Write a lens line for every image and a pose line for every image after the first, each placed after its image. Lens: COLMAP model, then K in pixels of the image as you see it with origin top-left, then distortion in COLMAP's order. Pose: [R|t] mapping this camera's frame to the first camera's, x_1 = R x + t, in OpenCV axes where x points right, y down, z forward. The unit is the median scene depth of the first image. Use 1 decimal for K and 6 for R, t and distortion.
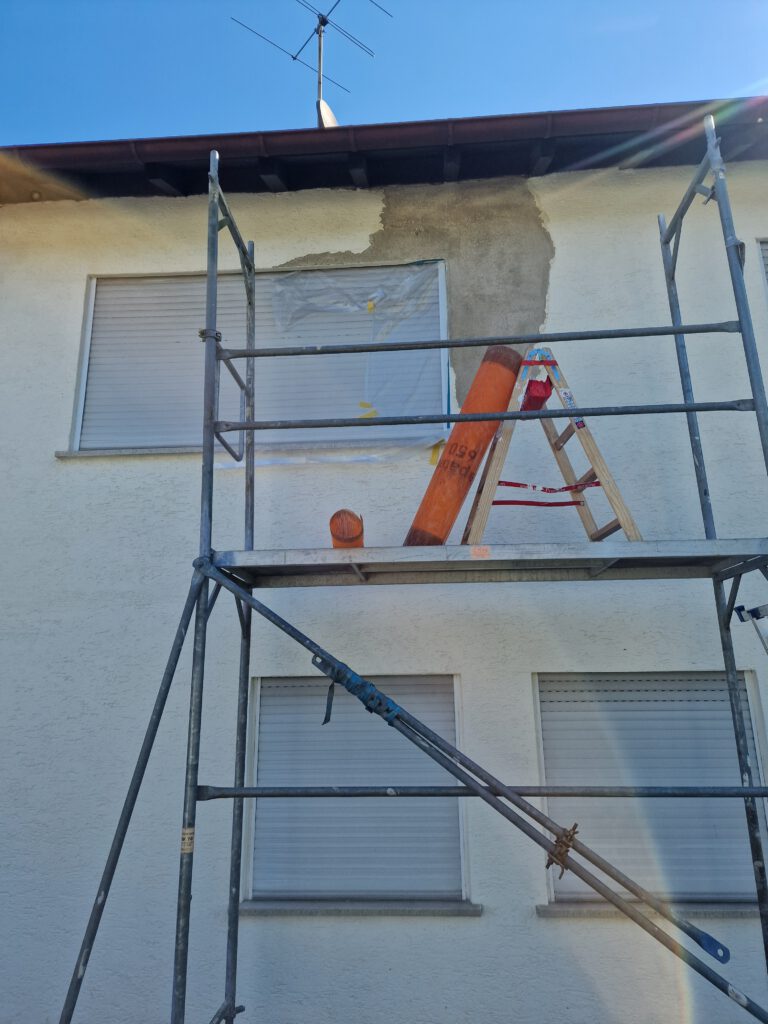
lens RADIAL K [[667.9, 0, 410.2], [0, 667.9, 514.0], [0, 0, 1]] dist [0.048511, -0.076912]
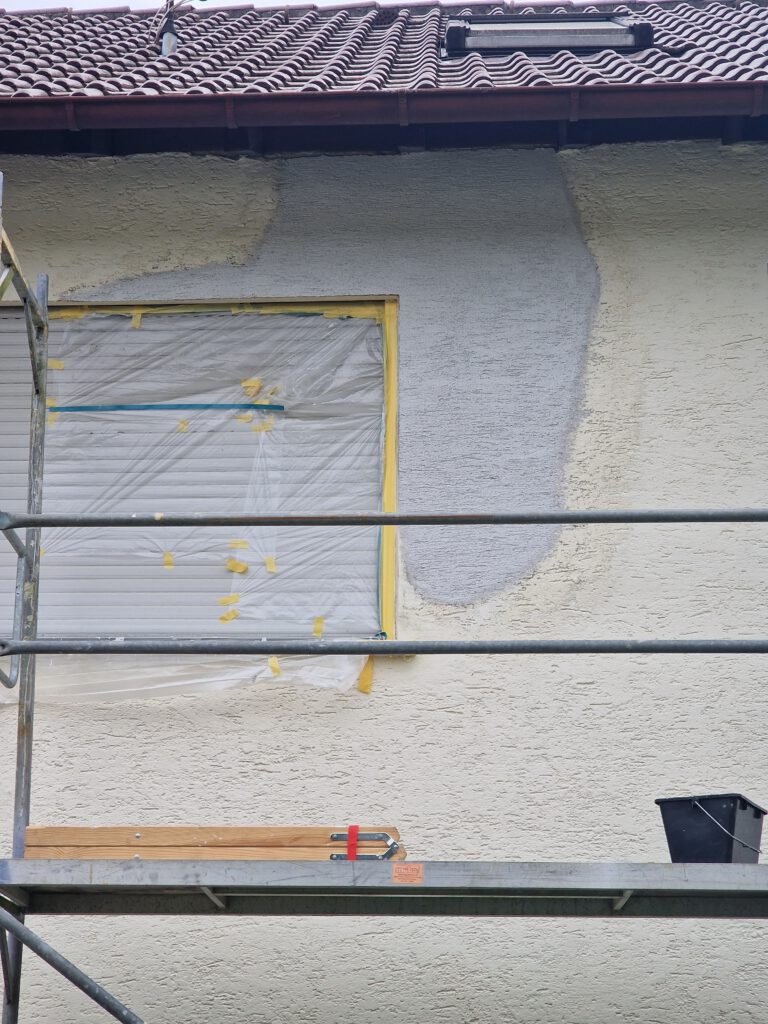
lens RADIAL K [[1862.5, 0, 384.0], [0, 1862.5, 512.0], [0, 0, 1]] dist [-0.004493, 0.325724]
pose [[0.999614, 0.027528, -0.003675, 0.072569], [-0.027730, 0.996610, -0.077456, -0.127490], [0.001531, 0.077528, 0.996989, -0.673223]]
